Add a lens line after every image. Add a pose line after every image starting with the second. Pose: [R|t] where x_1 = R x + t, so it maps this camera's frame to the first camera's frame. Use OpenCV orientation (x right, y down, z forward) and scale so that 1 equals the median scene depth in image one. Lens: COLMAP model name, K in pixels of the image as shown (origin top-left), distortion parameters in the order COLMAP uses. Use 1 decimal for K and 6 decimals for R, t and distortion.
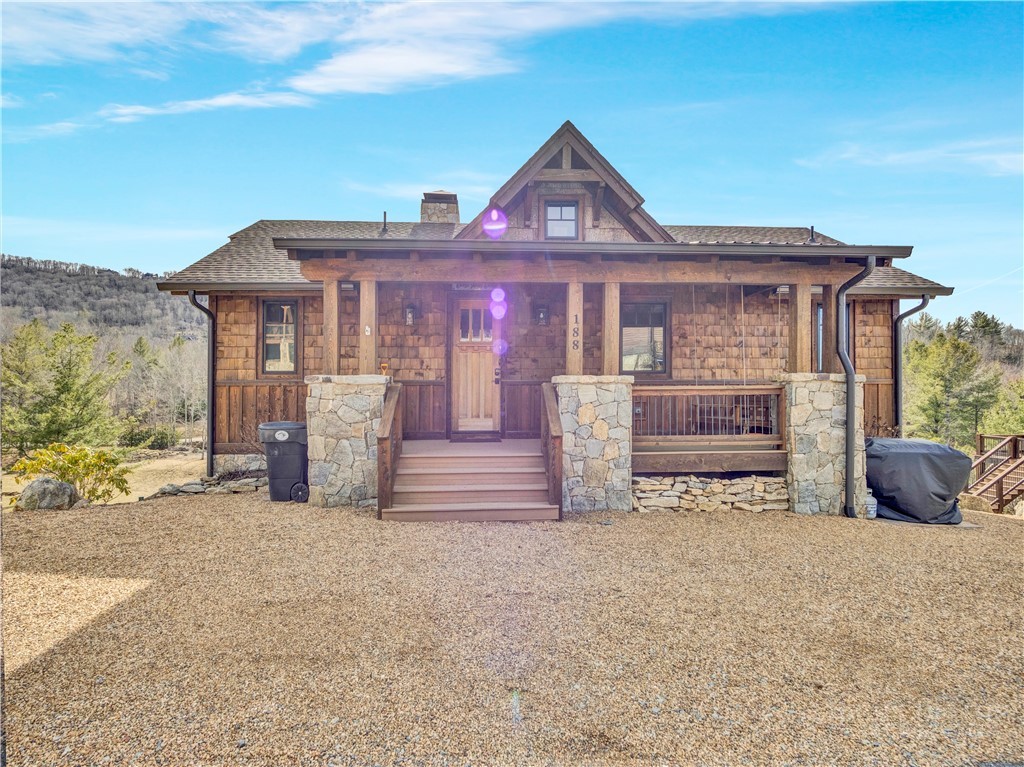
lens RADIAL K [[478.9, 0, 512.0], [0, 478.9, 383.5], [0, 0, 1]] dist [-0.001288, -0.000299]
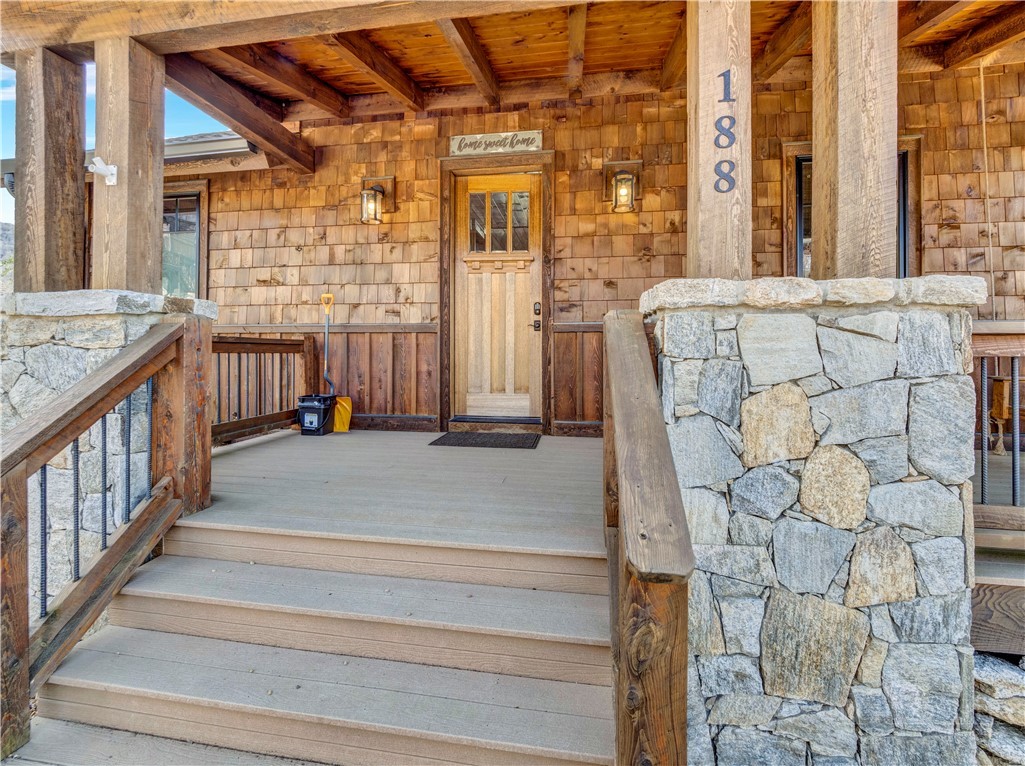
lens RADIAL K [[412.4, 0, 506.5], [0, 412.4, 342.2], [0, 0, 1]] dist [0.000953, 0.000079]
pose [[0.968004, -0.000364, -0.250933, 0.053357], [0.000525, 1.000000, 0.000576, 0.014444], [0.250933, -0.000689, 0.968004, 0.571773]]
